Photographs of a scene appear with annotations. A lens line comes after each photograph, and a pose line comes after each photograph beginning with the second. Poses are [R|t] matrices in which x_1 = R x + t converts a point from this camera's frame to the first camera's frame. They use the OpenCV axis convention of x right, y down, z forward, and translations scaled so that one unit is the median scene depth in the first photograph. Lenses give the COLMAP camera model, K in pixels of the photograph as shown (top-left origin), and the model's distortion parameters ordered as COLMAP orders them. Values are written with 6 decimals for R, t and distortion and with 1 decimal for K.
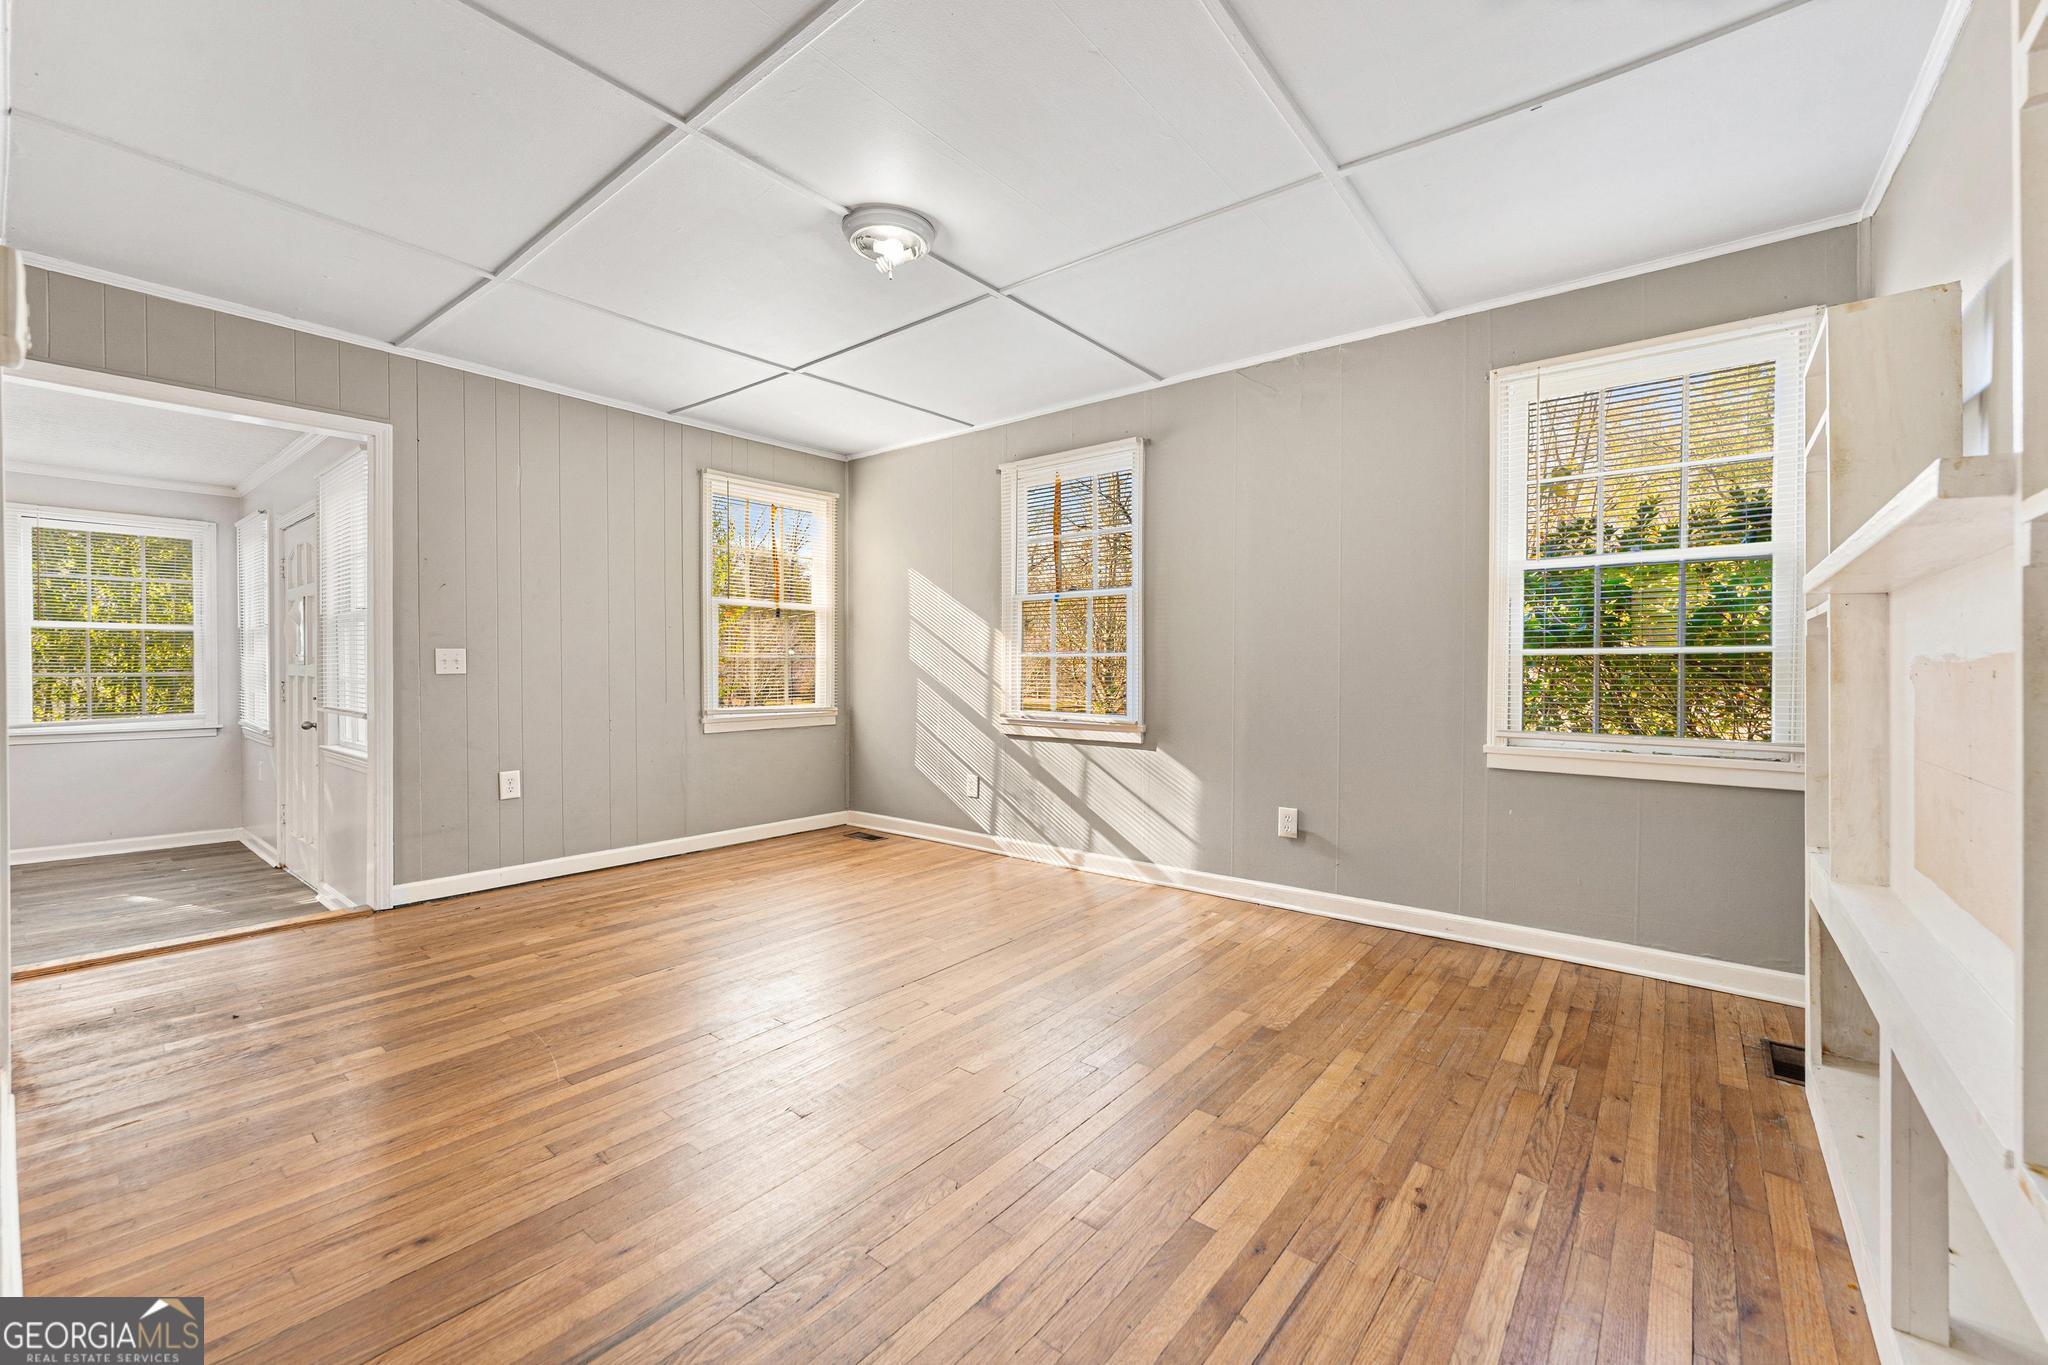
lens RADIAL K [[815.1, 0, 1017.6], [0, 815.1, 667.3], [0, 0, 1]] dist [-0.000887, -0.000023]
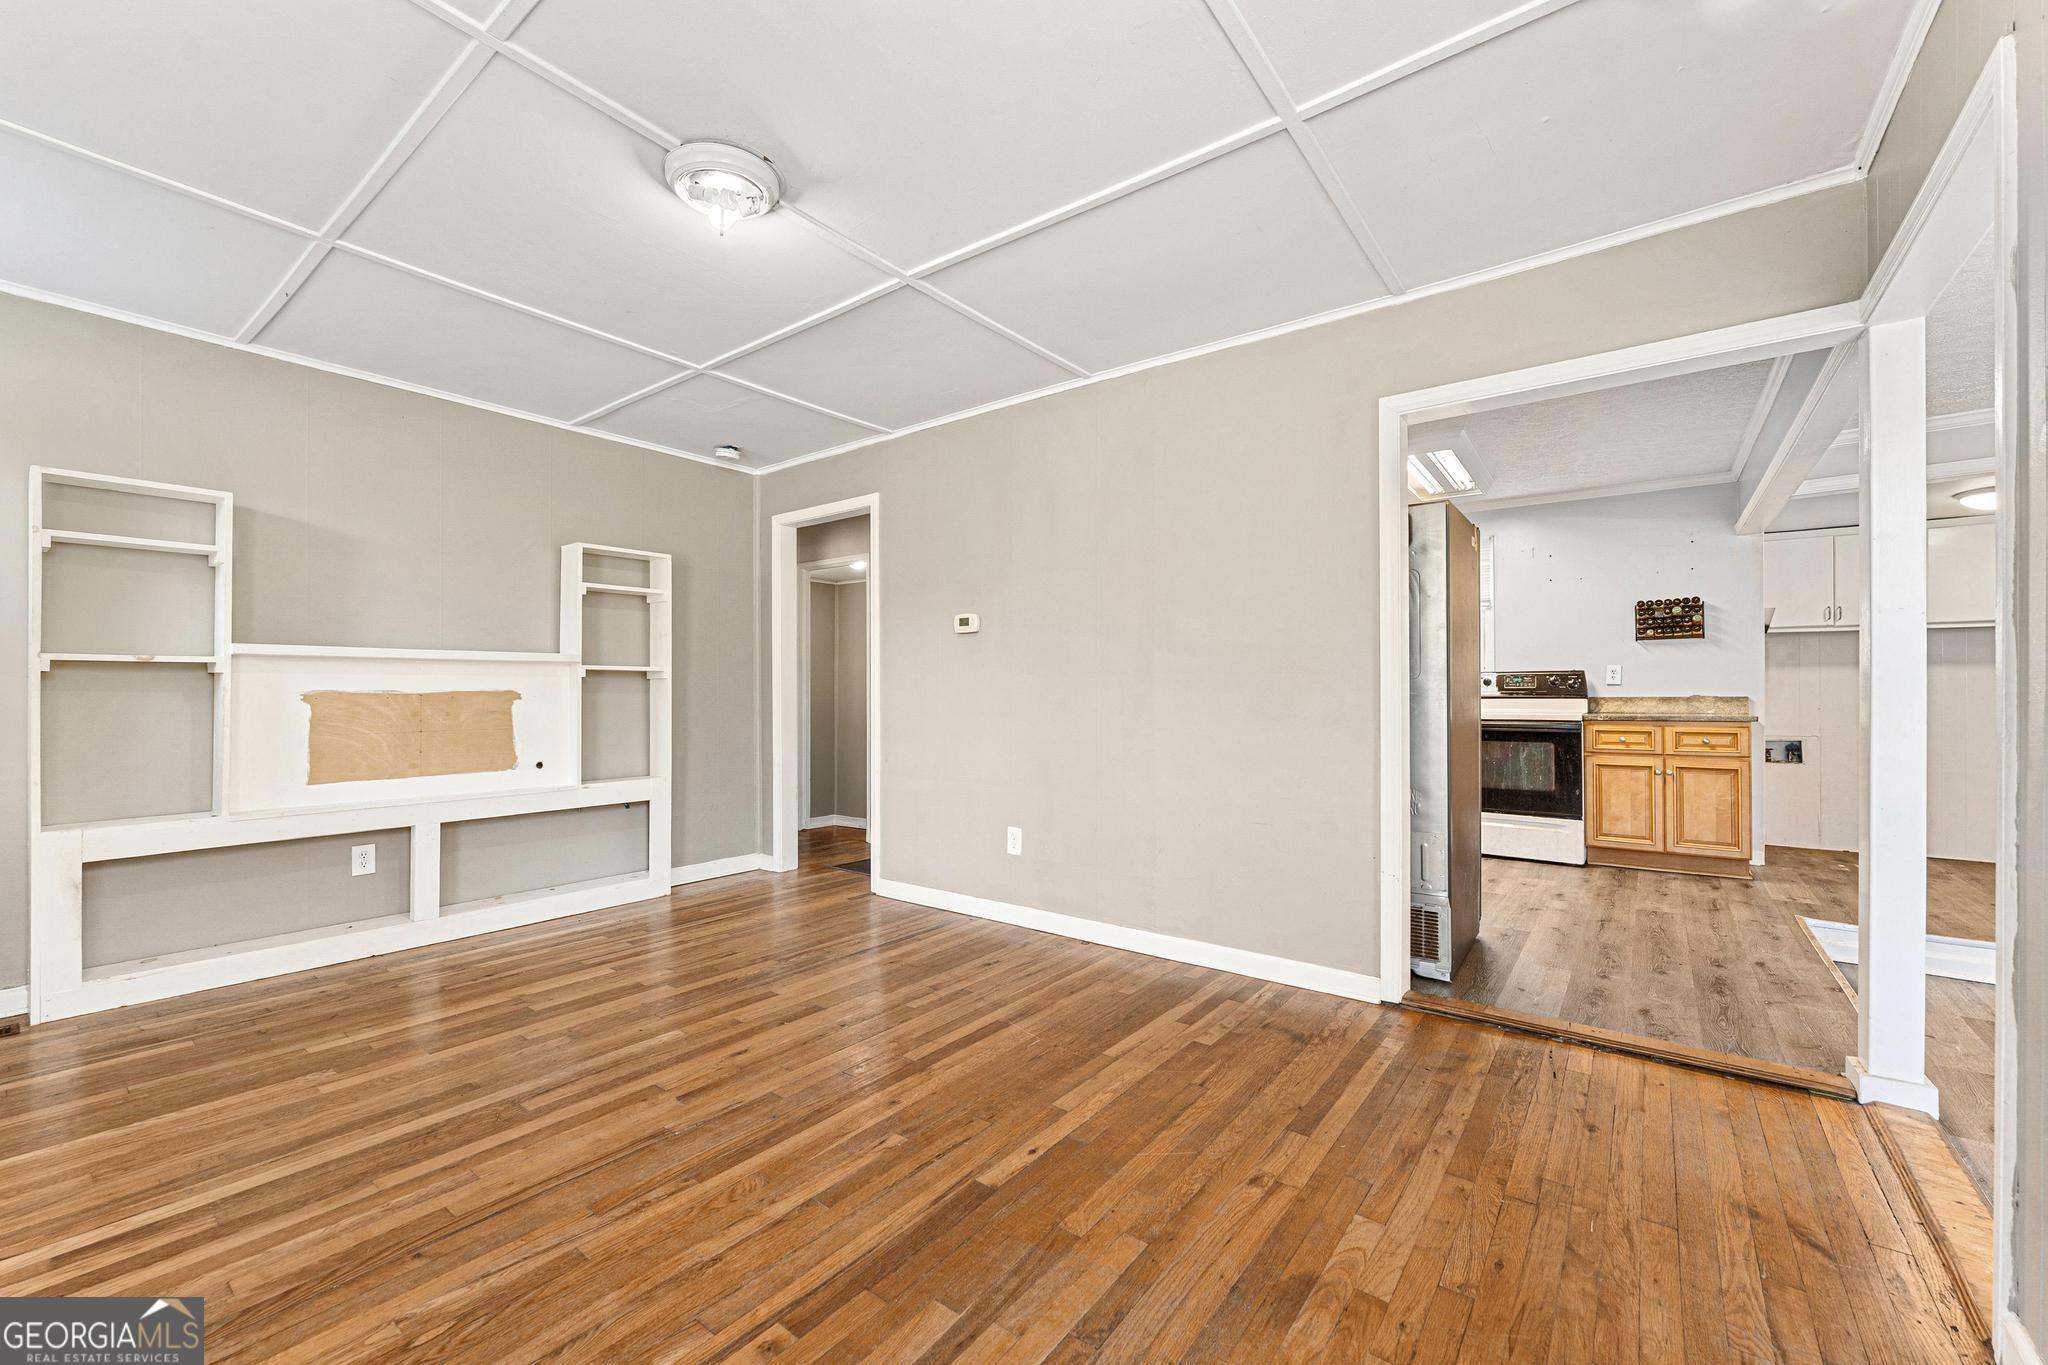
lens RADIAL K [[815.1, 0, 1023.6], [0, 815.1, 693.5], [0, 0, 1]] dist [-0.000887, -0.000023]
pose [[-0.999355, -0.007380, -0.035143, -0.372389], [-0.007509, 0.999966, 0.003550, -0.009797], [0.035115, 0.003812, -0.999376, 1.601056]]
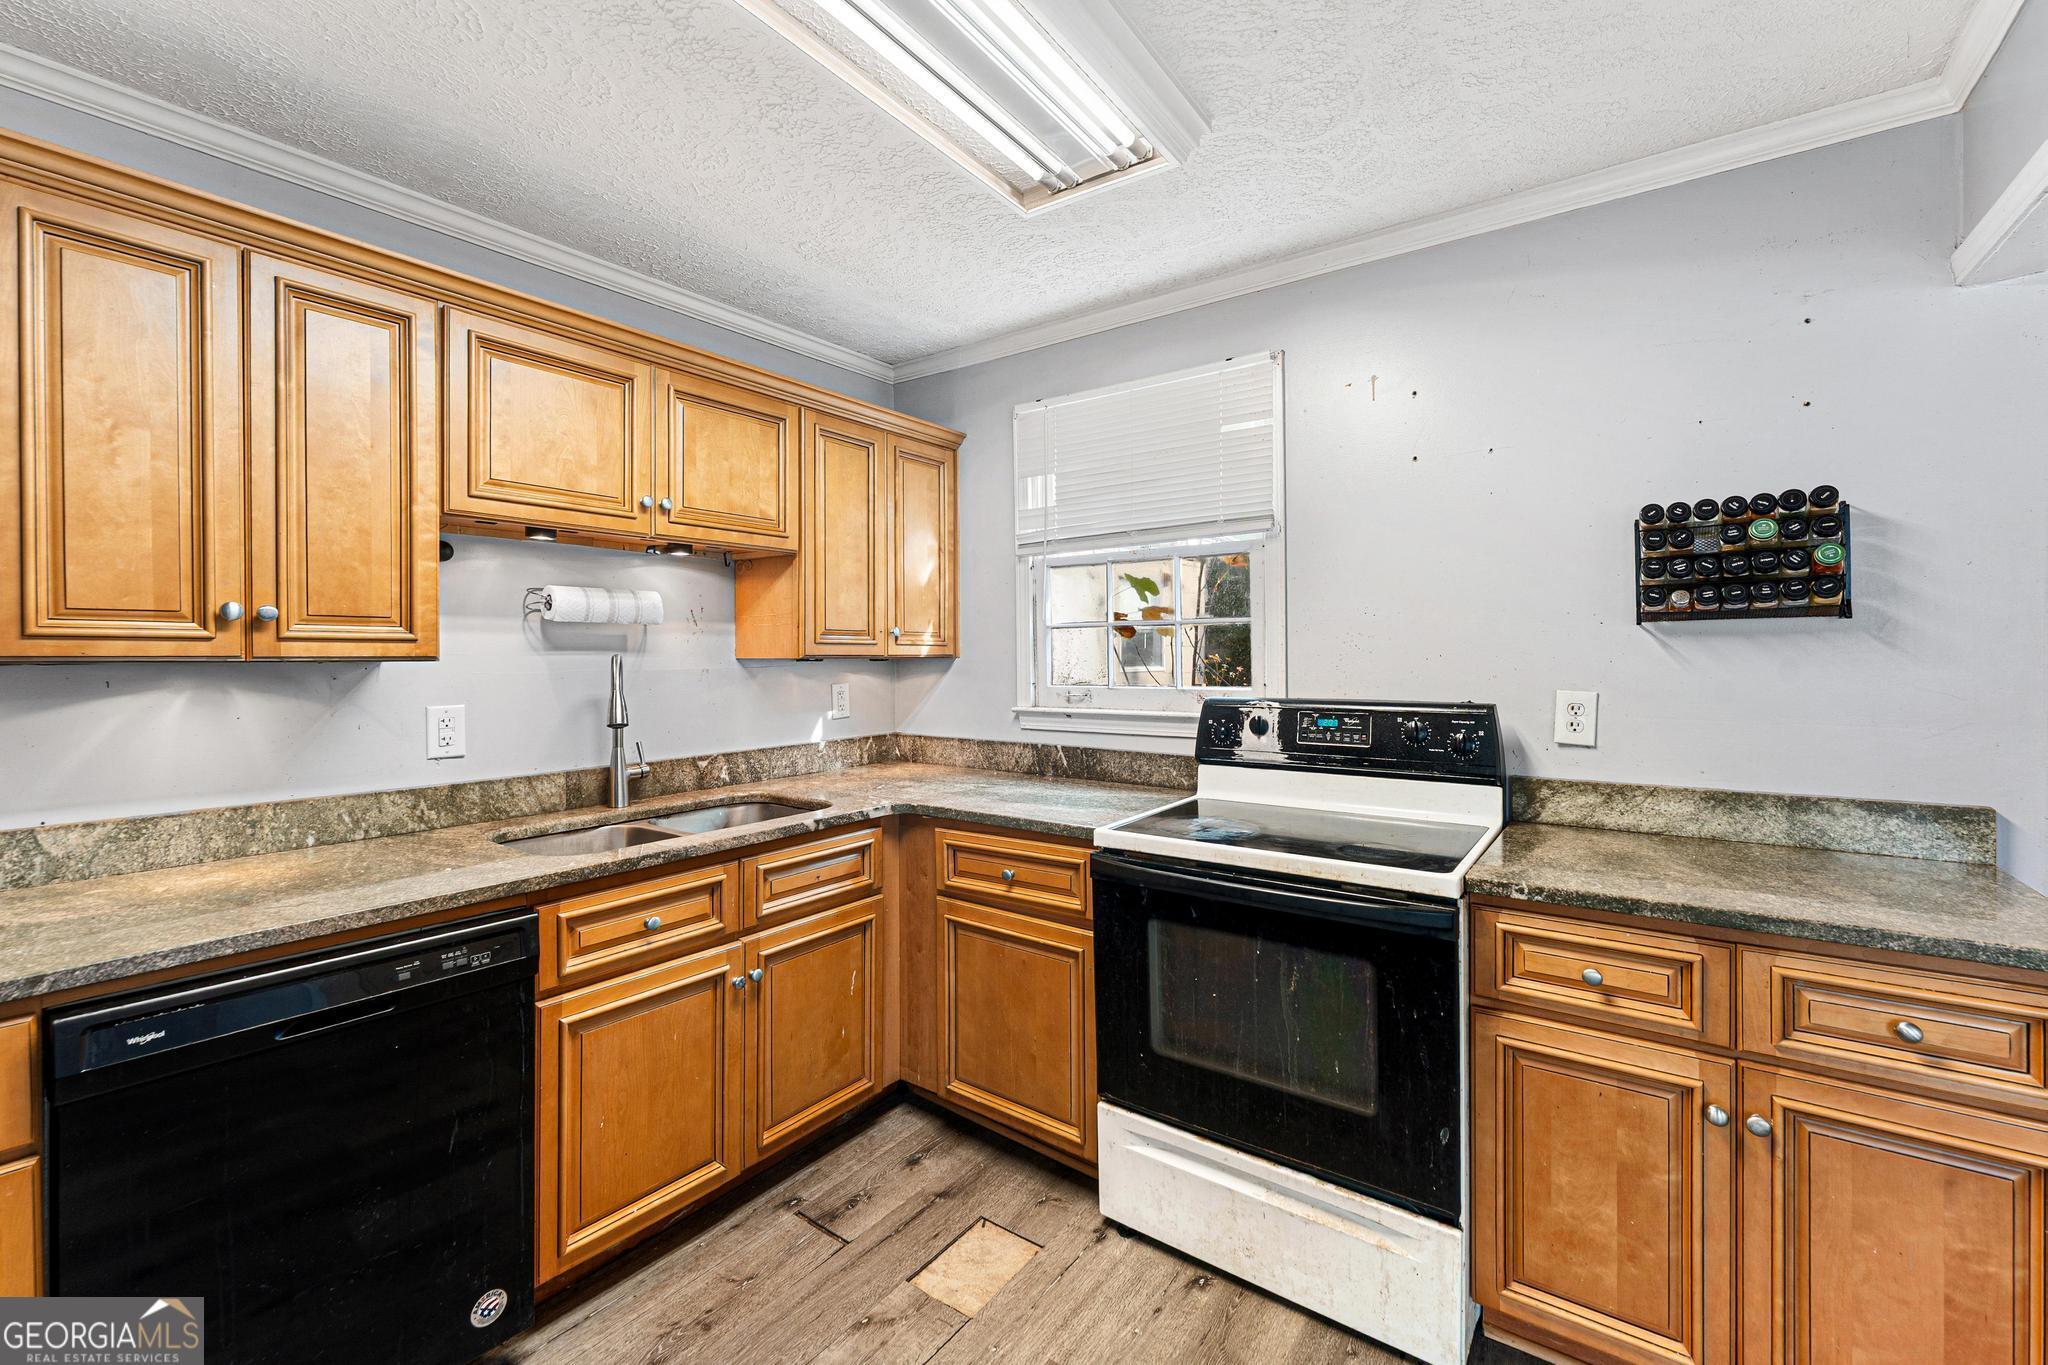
lens RADIAL K [[851.6, 0, 1025.5], [0, 851.6, 660.7], [0, 0, 1]] dist [-0.002158, -0.000109]
pose [[-0.998318, -0.005571, -0.057713, -1.220746], [-0.006320, 0.999898, 0.012815, -0.099579], [0.057636, 0.013158, -0.998251, 0.548421]]
